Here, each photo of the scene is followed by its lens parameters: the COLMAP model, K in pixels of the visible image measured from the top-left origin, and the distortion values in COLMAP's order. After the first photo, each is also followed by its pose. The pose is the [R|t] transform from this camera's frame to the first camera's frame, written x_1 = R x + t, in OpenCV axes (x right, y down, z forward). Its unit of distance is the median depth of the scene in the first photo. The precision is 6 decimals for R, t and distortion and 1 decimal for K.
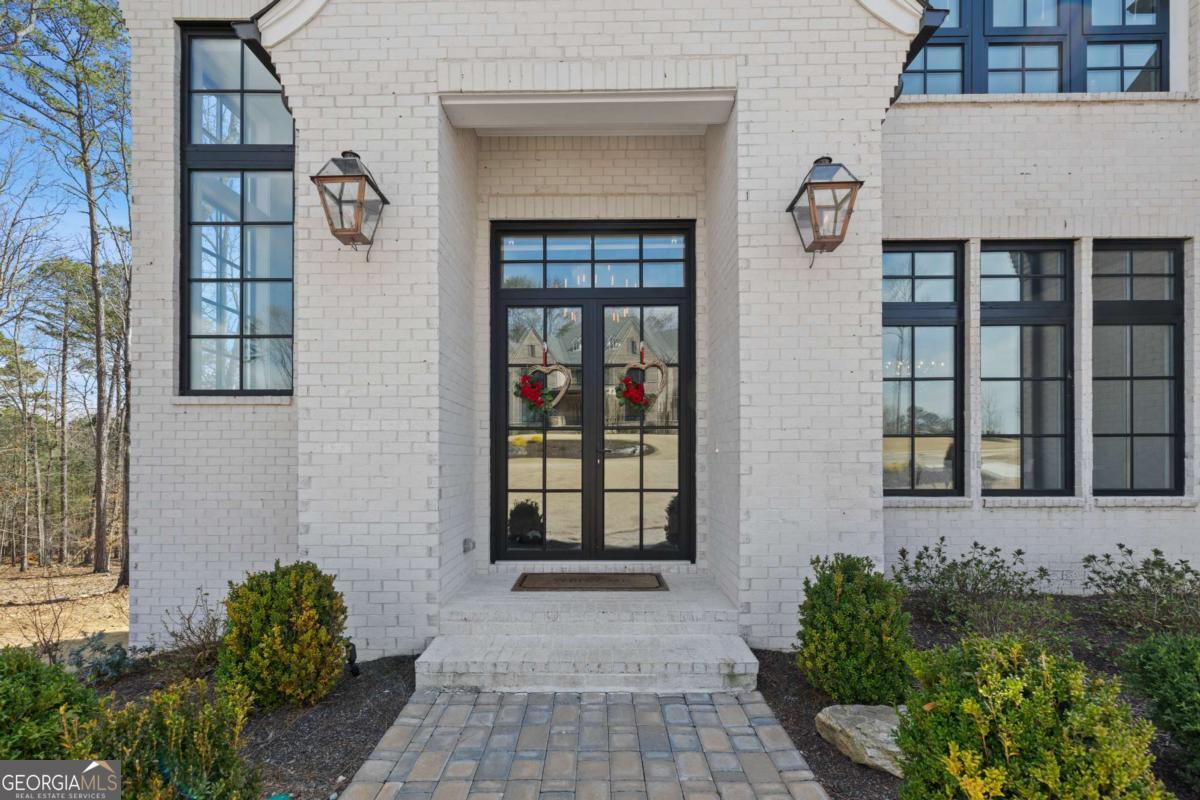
lens RADIAL K [[561.4, 0, 654.3], [0, 561.4, 450.8], [0, 0, 1]] dist [-0.000396, 0.000024]
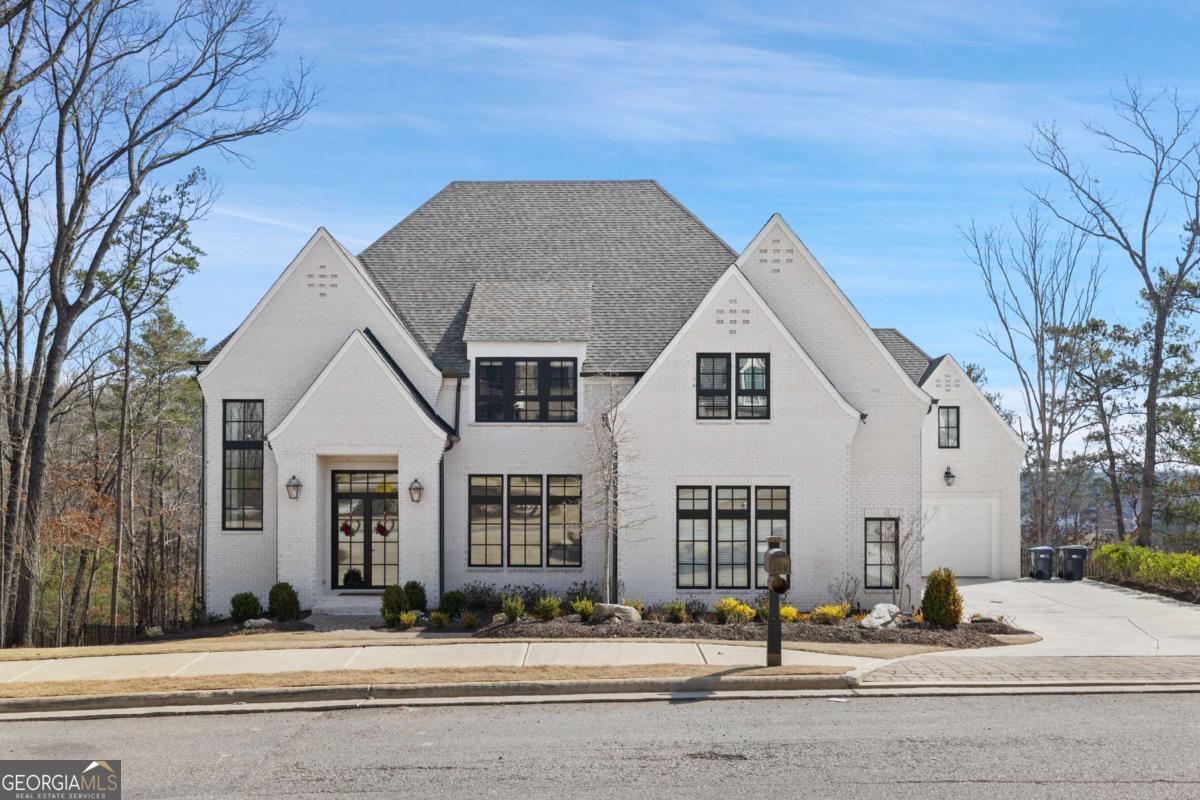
lens RADIAL K [[1215.6, 0, 599.0], [0, 1215.6, 450.1], [0, 0, 1]] dist [-0.052462, 0.006890]
pose [[0.999863, 0.000848, -0.016548, 1.143523], [-0.001144, 0.999840, -0.017859, -0.393708], [0.016530, 0.017875, 0.999704, -5.040418]]
